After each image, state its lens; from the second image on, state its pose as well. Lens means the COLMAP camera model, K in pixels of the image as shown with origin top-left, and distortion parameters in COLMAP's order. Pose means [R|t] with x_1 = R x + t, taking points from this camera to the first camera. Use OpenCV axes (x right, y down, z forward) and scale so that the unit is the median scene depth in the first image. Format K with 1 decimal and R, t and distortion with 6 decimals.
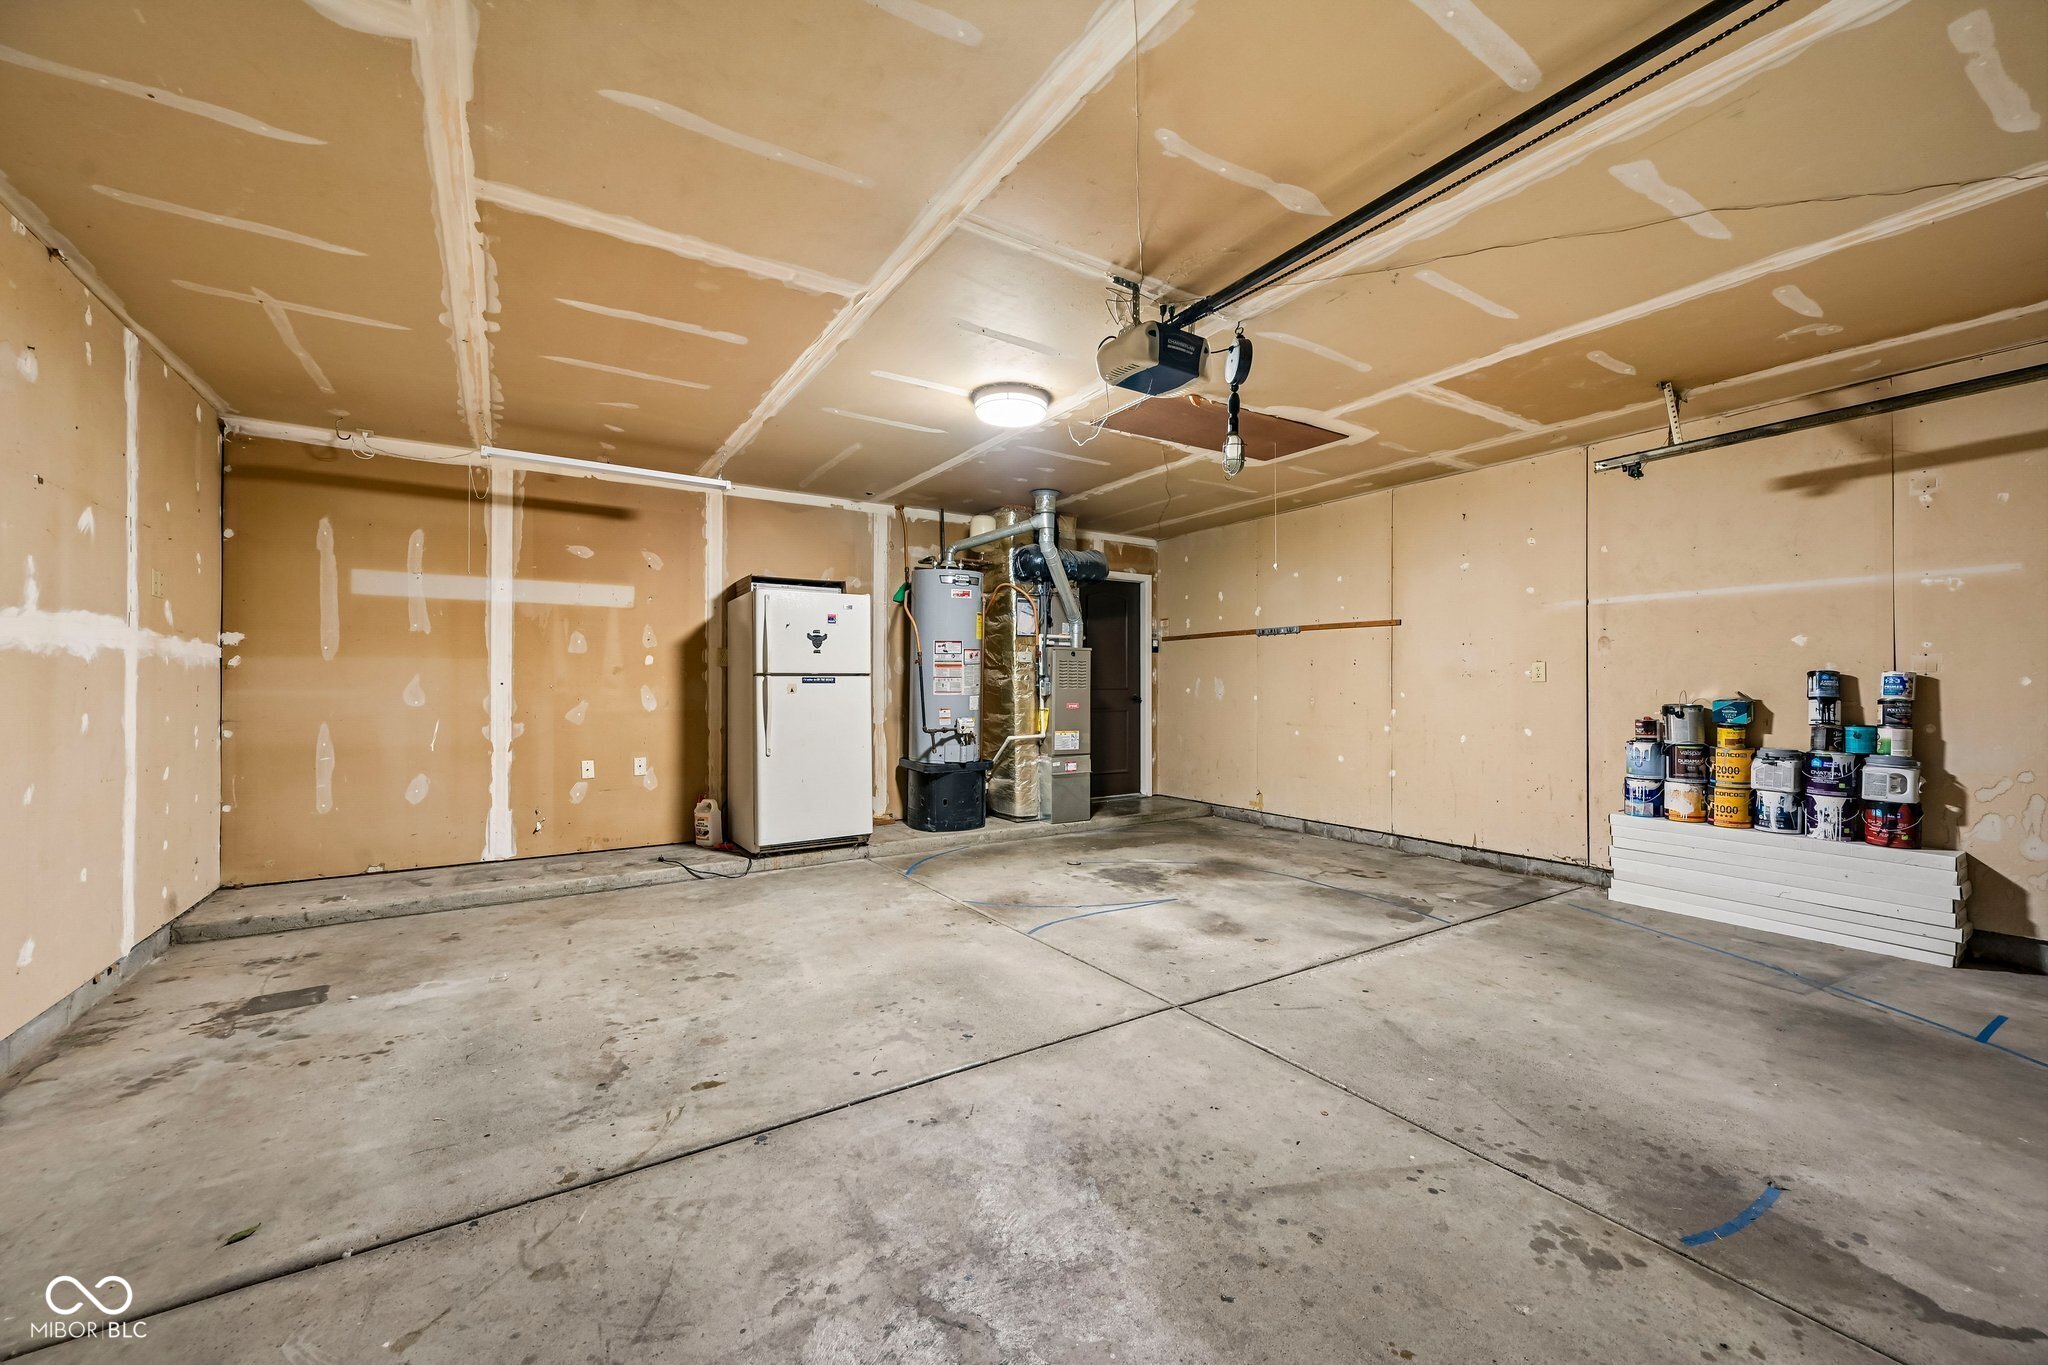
lens RADIAL K [[803.2, 0, 1024.8], [0, 803.2, 682.3], [0, 0, 1]] dist [-0.000454, 0.000205]
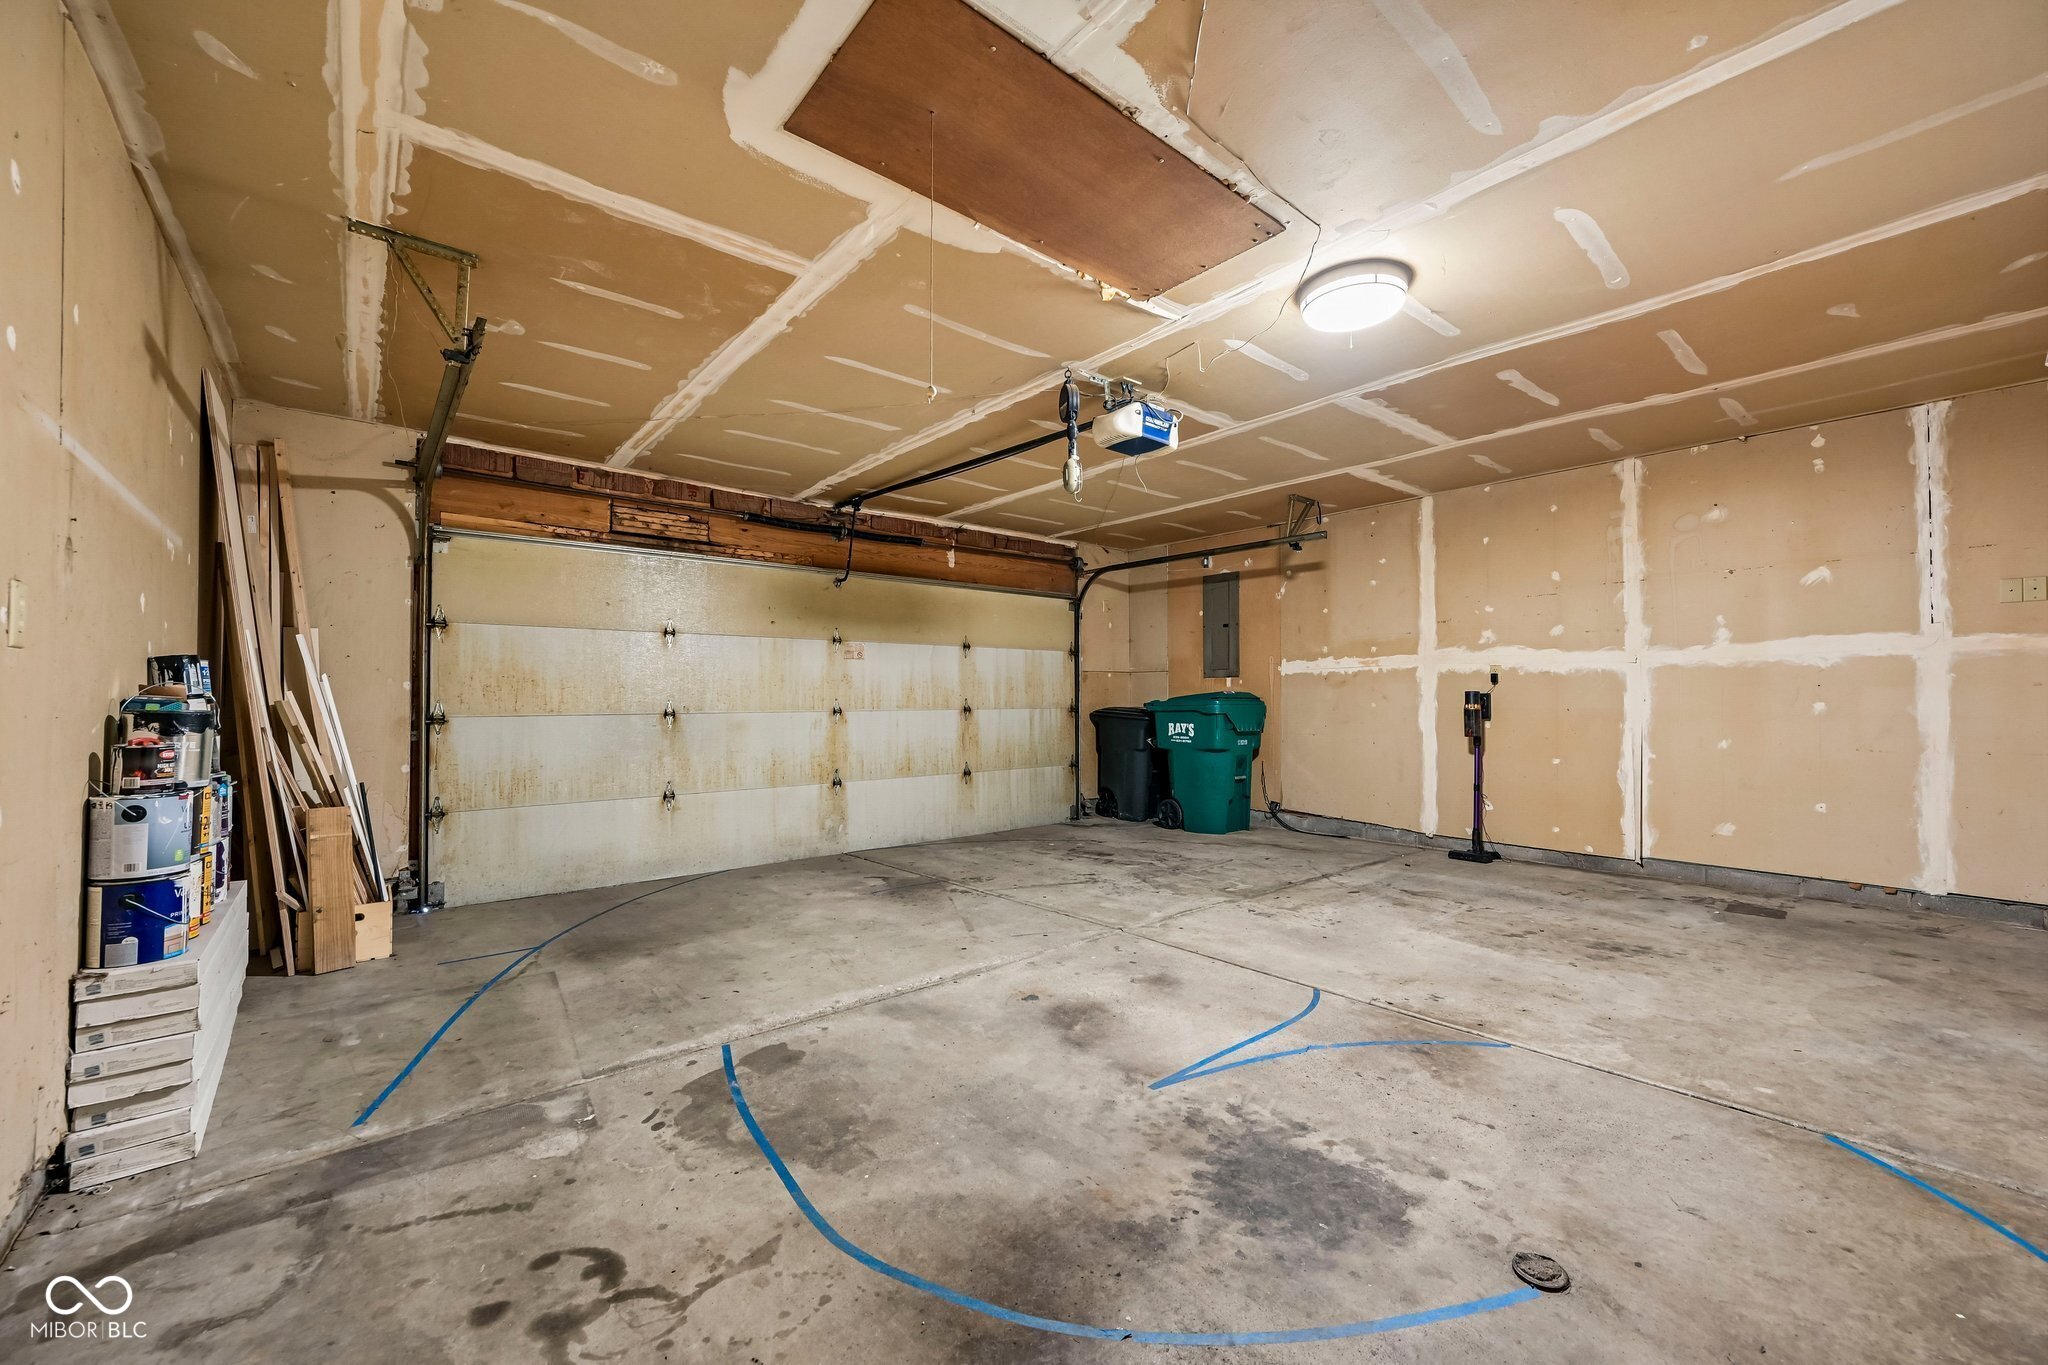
lens RADIAL K [[803.2, 0, 1024.8], [0, 803.2, 682.3], [0, 0, 1]] dist [-0.000454, 0.000205]
pose [[-0.992879, -0.000040, -0.119128, 0.418515], [0.003463, 0.999567, -0.029205, 0.032989], [0.119078, -0.029410, -0.992449, 1.906265]]
